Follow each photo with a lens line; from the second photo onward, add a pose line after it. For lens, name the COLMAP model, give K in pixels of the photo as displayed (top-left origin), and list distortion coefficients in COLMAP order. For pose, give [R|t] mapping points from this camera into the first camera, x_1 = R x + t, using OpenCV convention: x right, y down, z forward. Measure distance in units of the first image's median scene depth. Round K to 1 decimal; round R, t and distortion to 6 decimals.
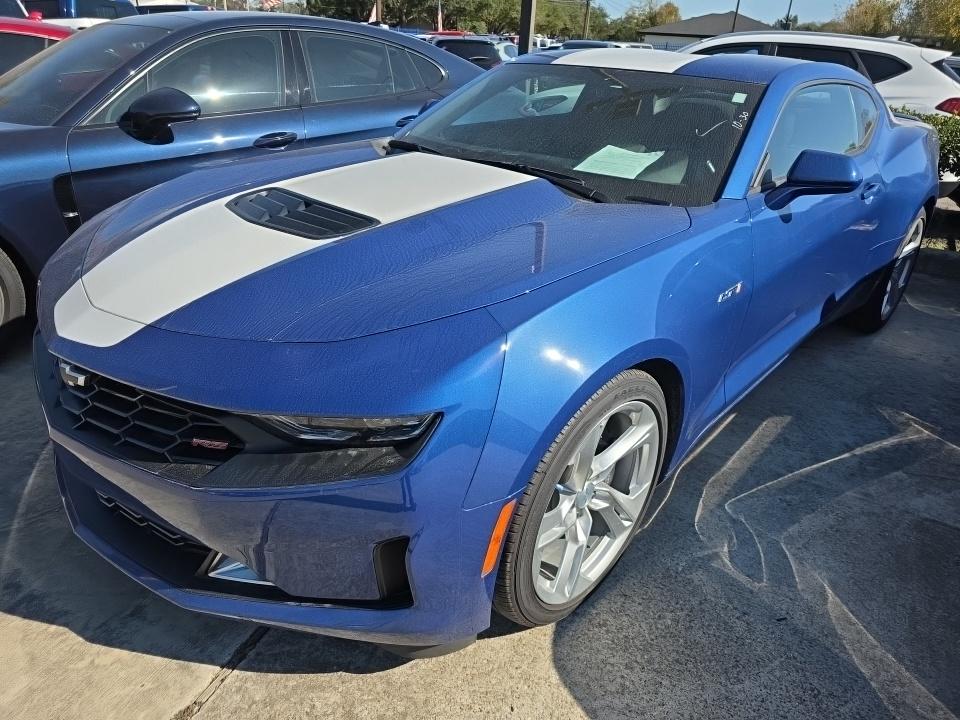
lens RADIAL K [[649.7, 0, 480.0], [0, 649.7, 360.0], [0, 0, 1]] dist [0.003897, -0.000960]
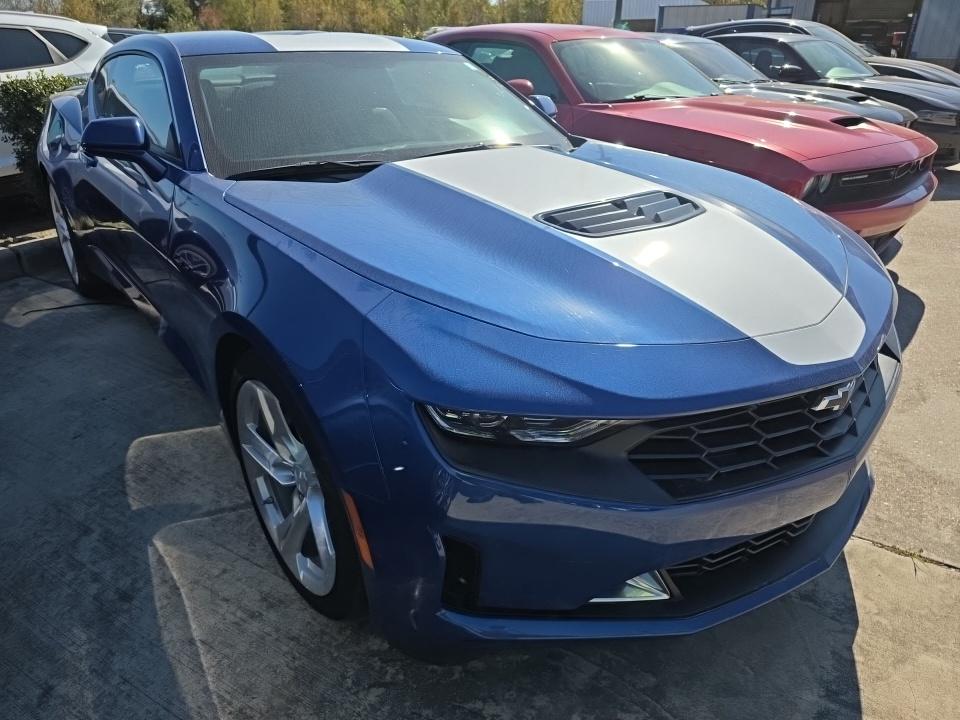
lens RADIAL K [[649.7, 0, 480.0], [0, 649.7, 360.0], [0, 0, 1]] dist [0.003897, -0.000960]
pose [[0.155427, -0.465589, 0.871246, -1.416933], [0.434512, 0.824285, 0.362978, -0.550136], [-0.887154, 0.322150, 0.330421, 1.074182]]
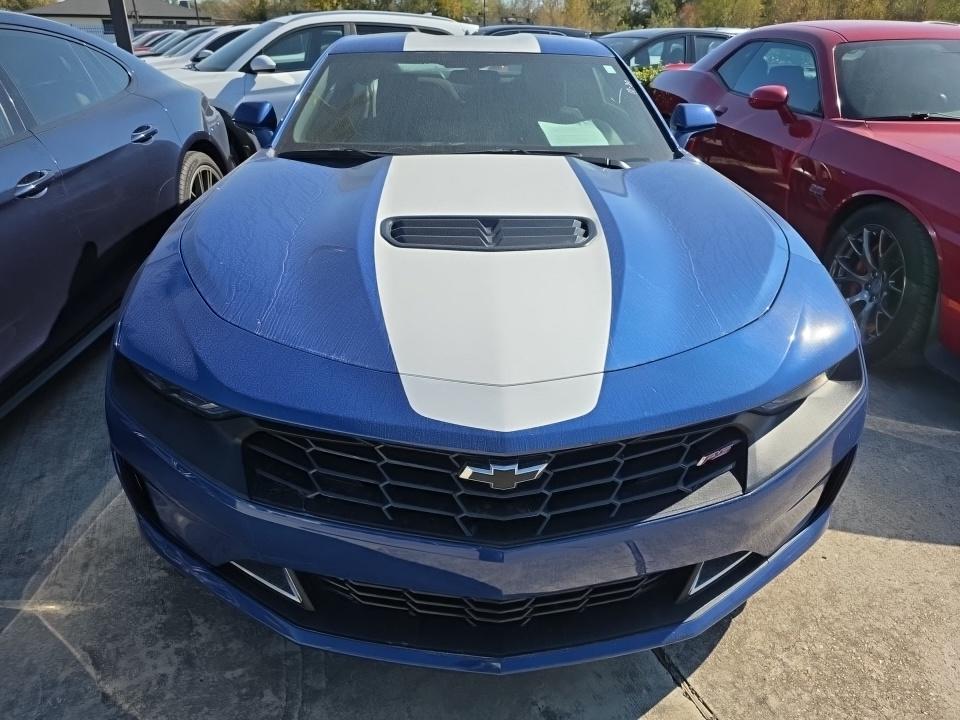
lens RADIAL K [[649.7, 0, 480.0], [0, 649.7, 360.0], [0, 0, 1]] dist [0.003897, -0.000960]
pose [[0.704631, -0.343193, 0.621059, -1.034447], [0.323679, 0.934348, 0.149080, -0.224144], [-0.631449, 0.095978, 0.769455, 0.385703]]
